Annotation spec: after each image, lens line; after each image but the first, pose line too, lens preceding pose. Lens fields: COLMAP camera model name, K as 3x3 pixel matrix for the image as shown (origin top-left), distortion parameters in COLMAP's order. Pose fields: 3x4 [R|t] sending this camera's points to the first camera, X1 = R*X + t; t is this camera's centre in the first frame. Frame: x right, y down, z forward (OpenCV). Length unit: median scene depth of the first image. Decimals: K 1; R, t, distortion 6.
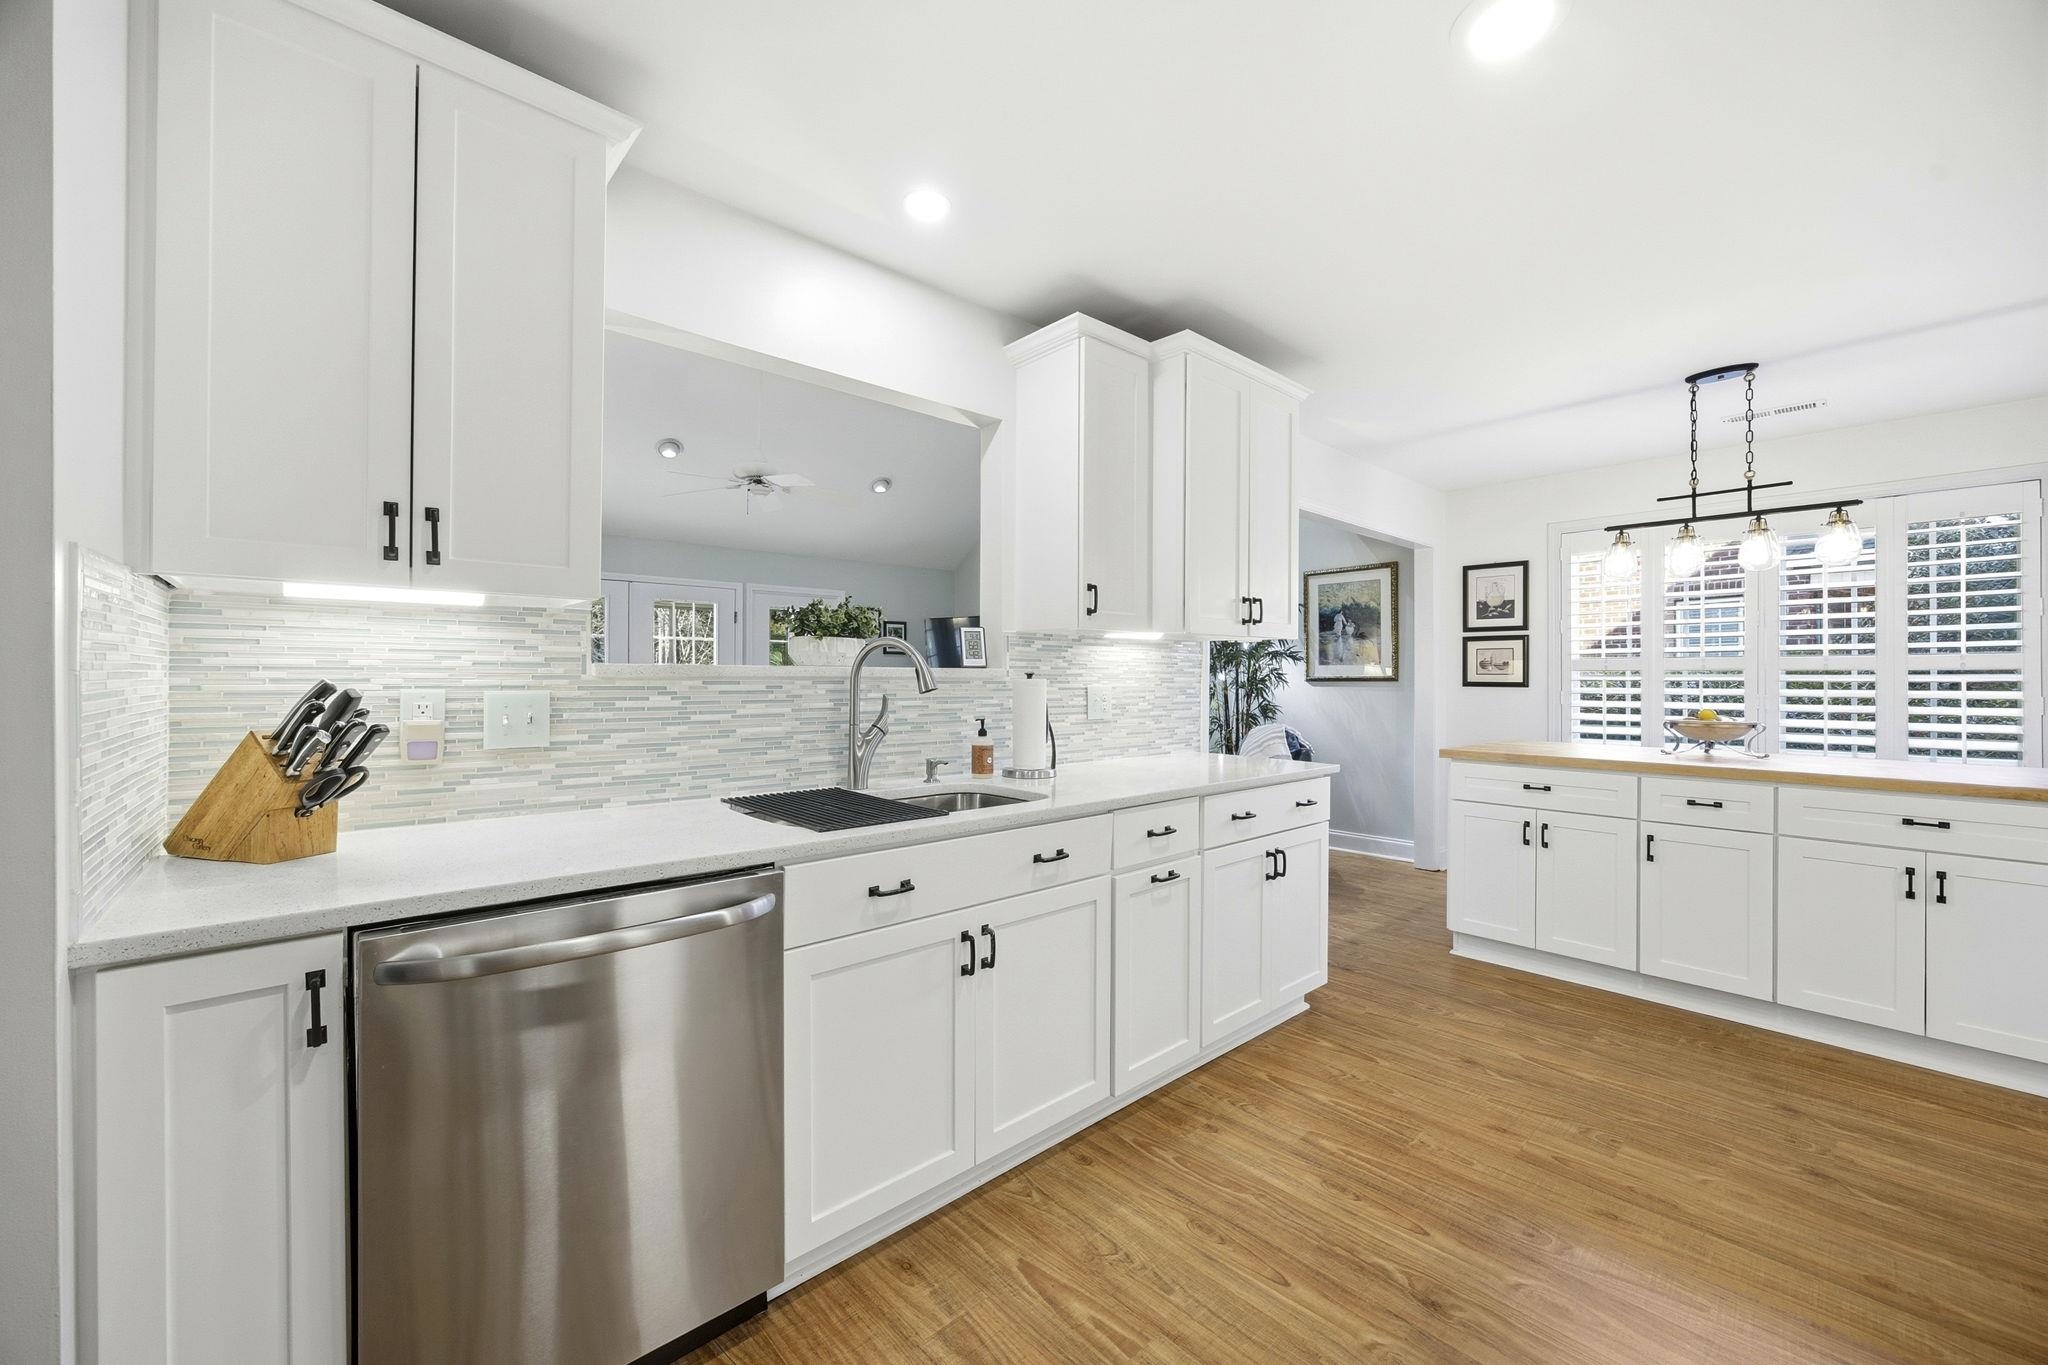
lens RADIAL K [[793.5, 0, 1035.1], [0, 793.5, 677.3], [0, 0, 1]] dist [-0.030275, 0.010585]
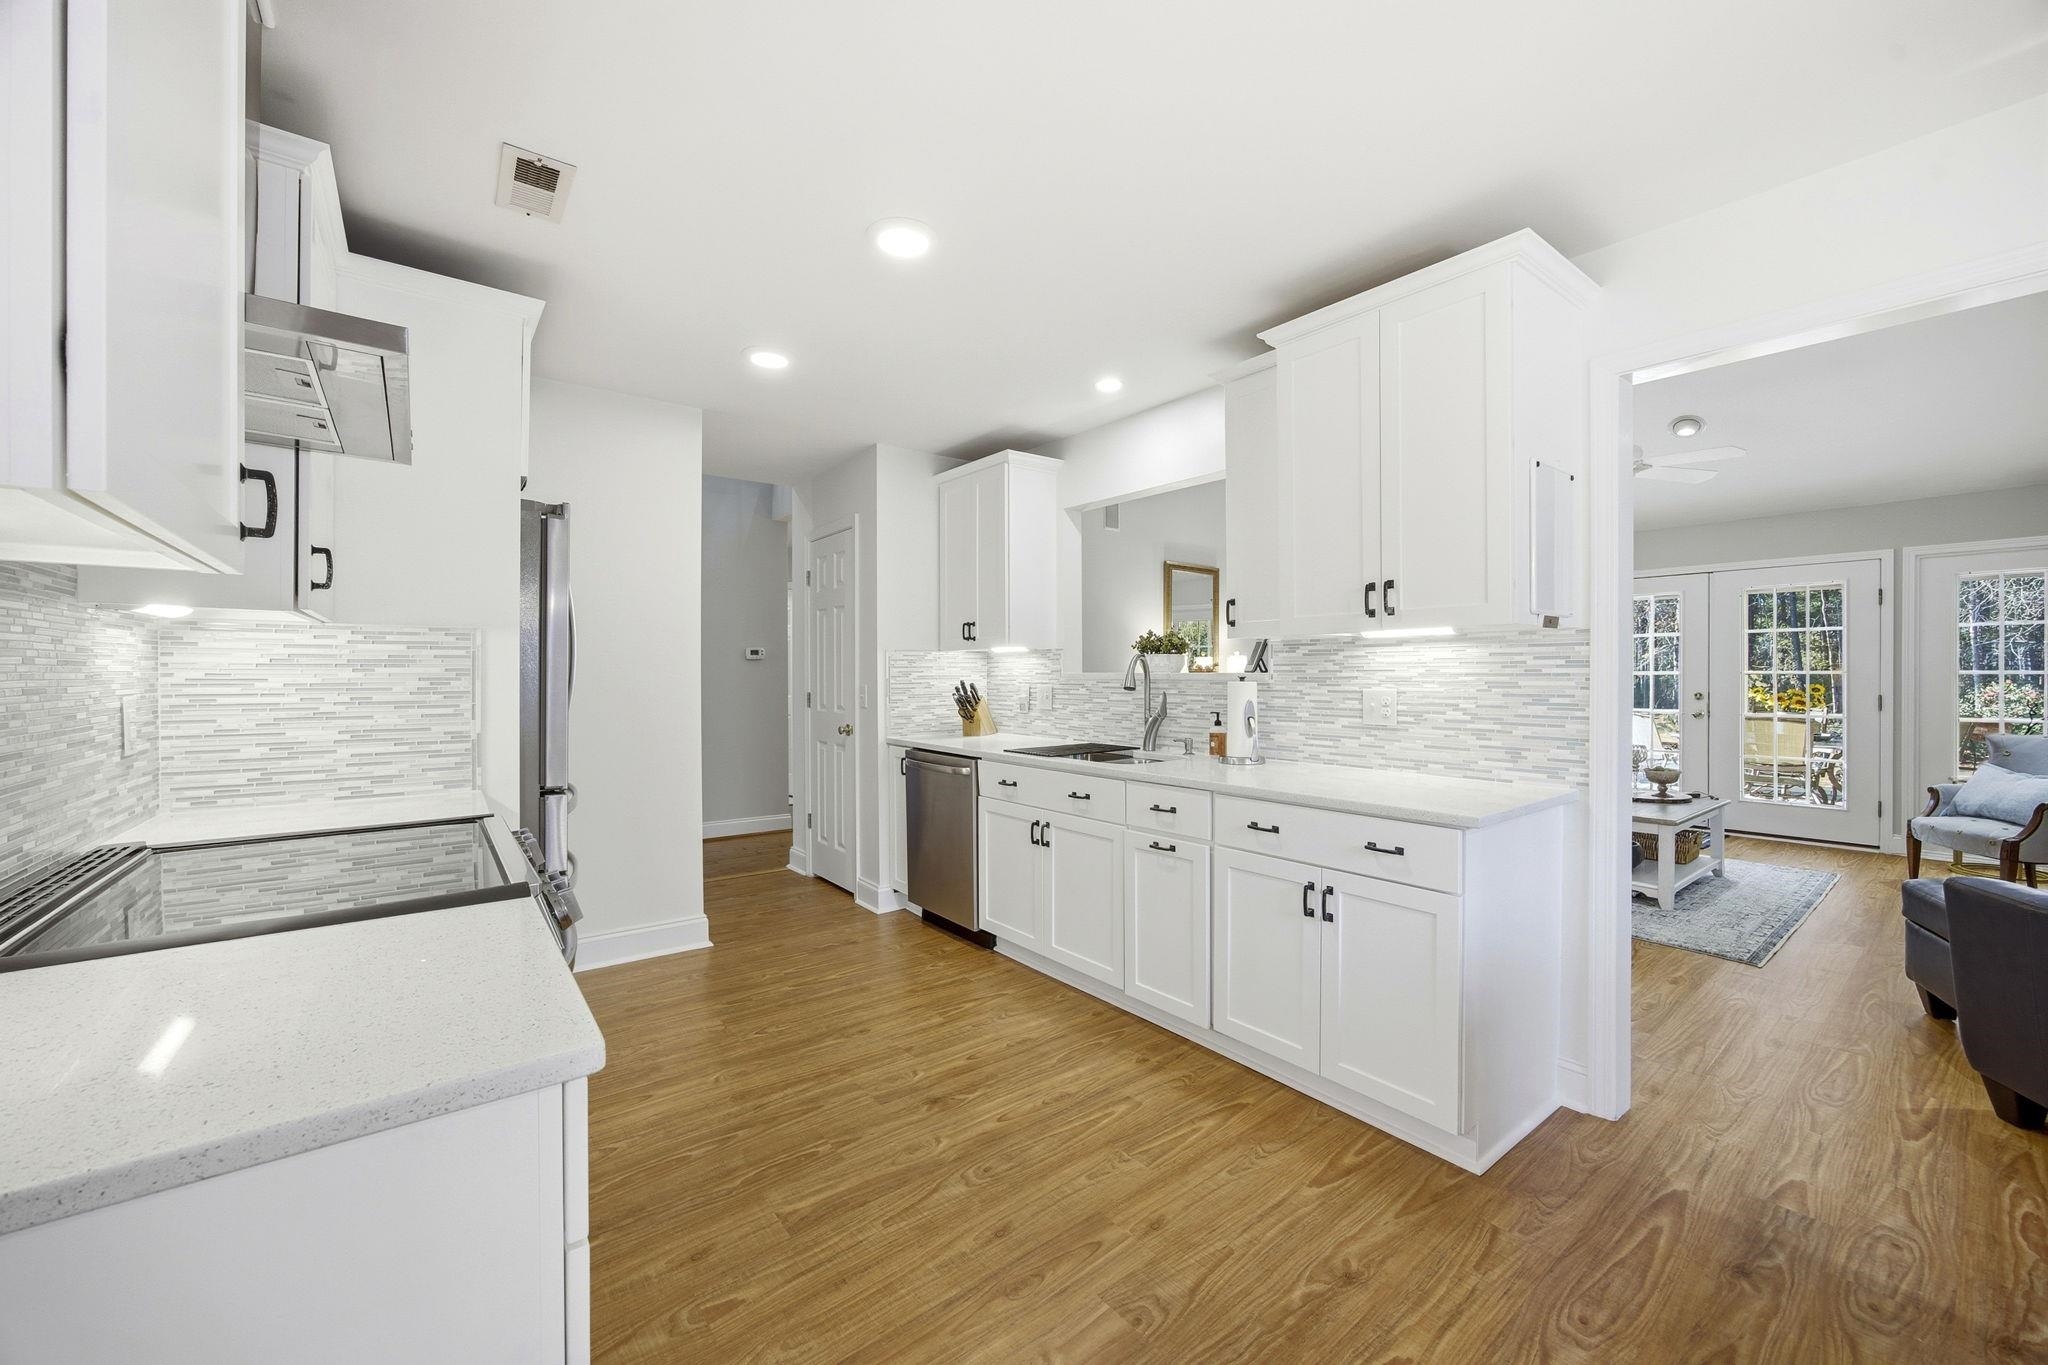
lens RADIAL K [[793.5, 0, 1035.1], [0, 793.5, 677.3], [0, 0, 1]] dist [-0.030275, 0.010585]
pose [[-0.069086, 0.000187, -0.997611, 1.014745], [0.001026, 0.999999, 0.000117, -0.003797], [0.997610, -0.001015, -0.069086, 0.657070]]
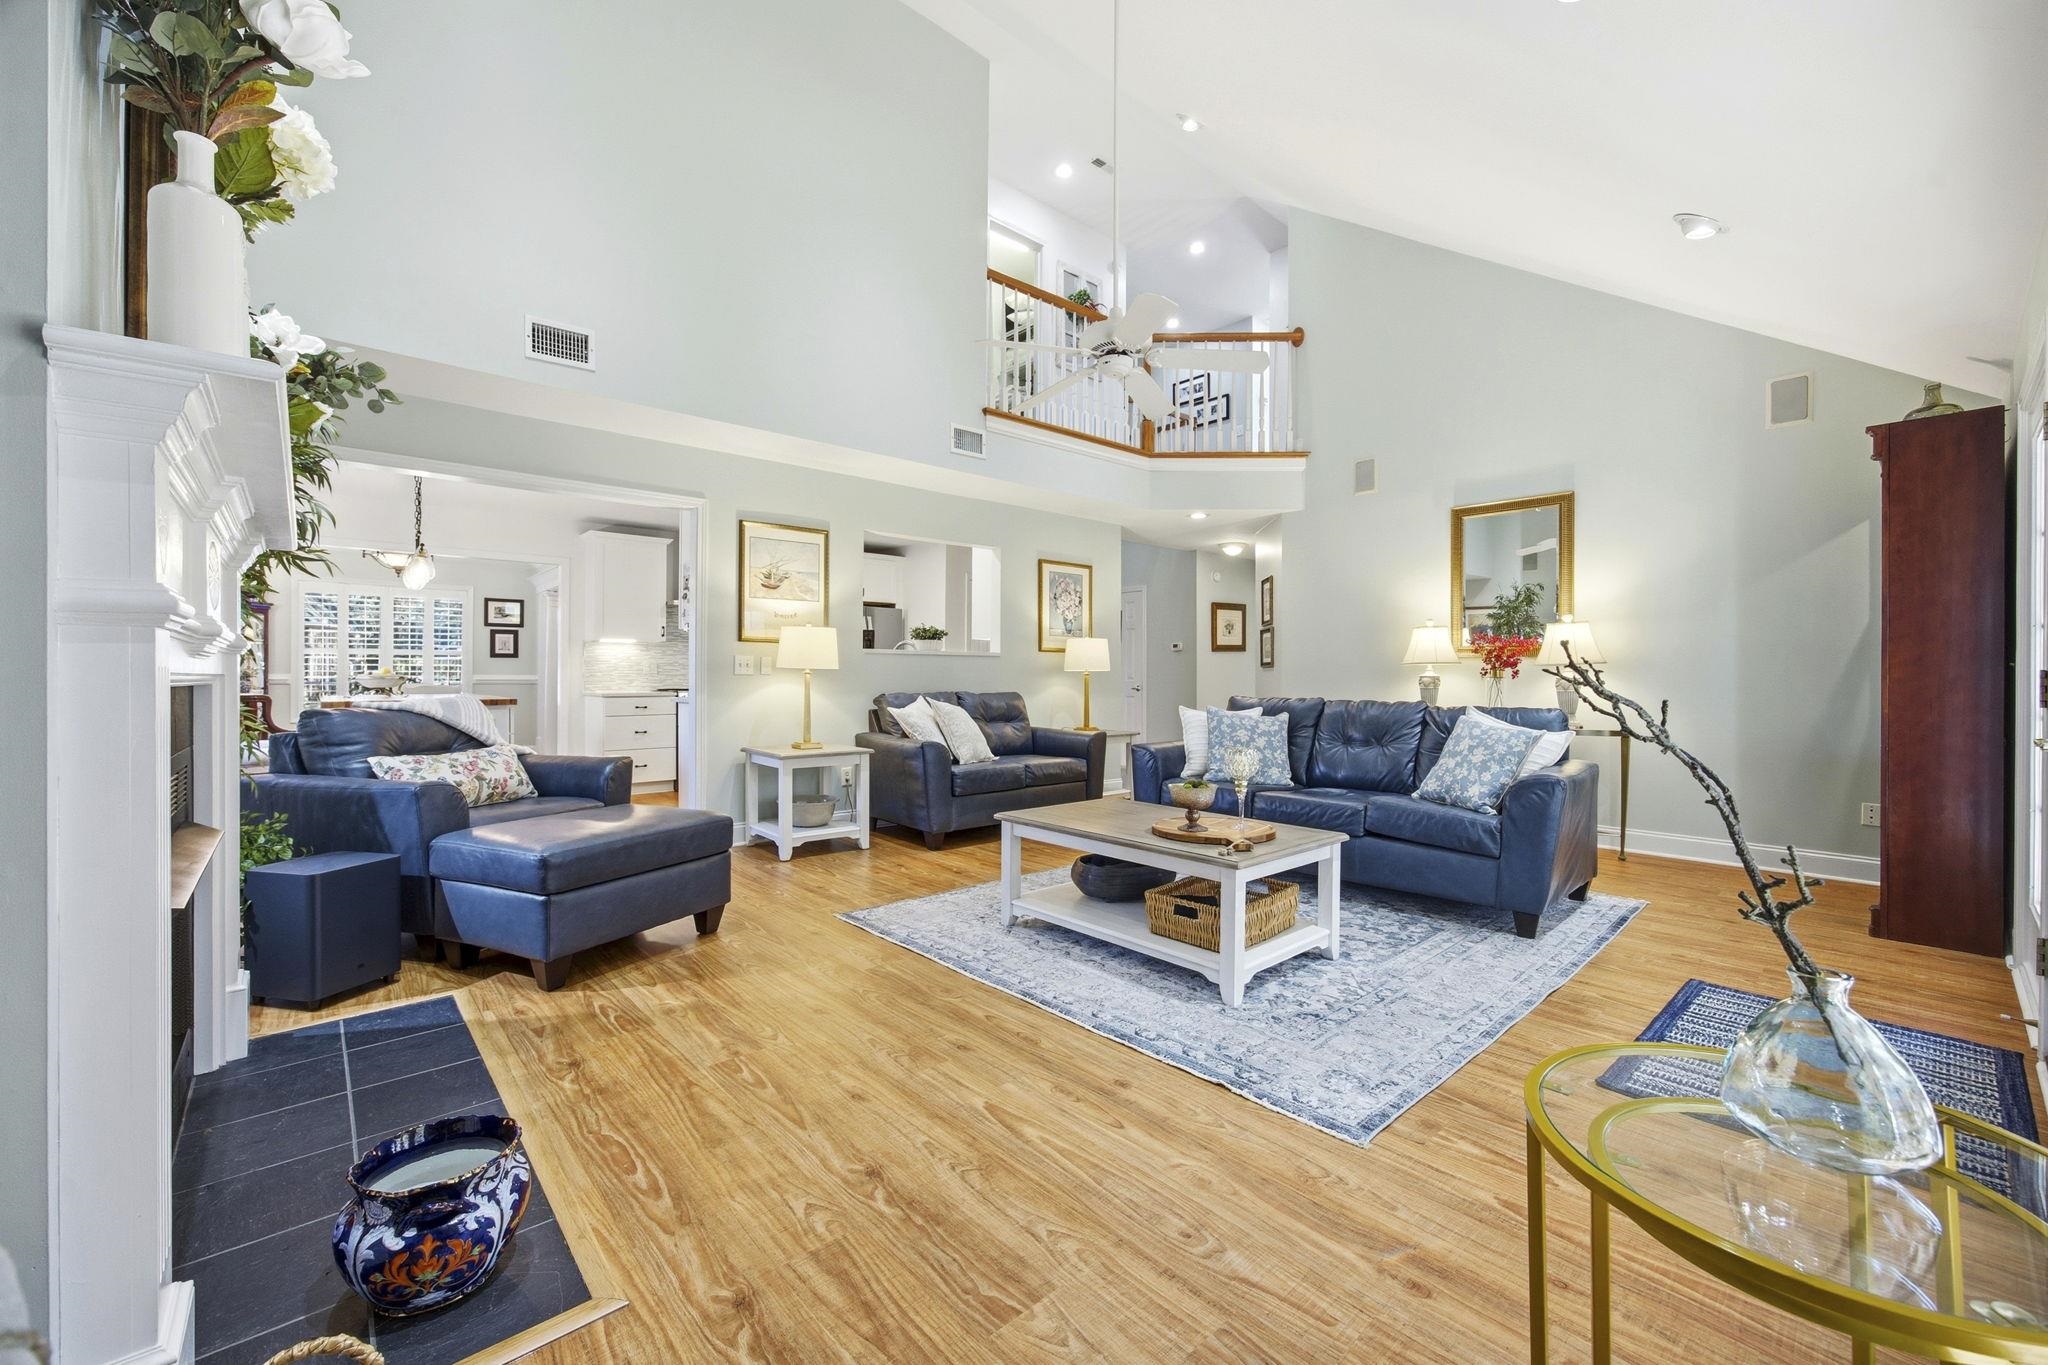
lens RADIAL K [[806.3, 0, 1031.7], [0, 806.3, 681.5], [0, 0, 1]] dist [-0.031057, 0.017475]
pose [[-0.999790, -0.008769, 0.018506, -0.483971], [-0.008660, 0.999945, 0.005947, 0.052204], [-0.018557, 0.005785, -0.999811, 2.815888]]
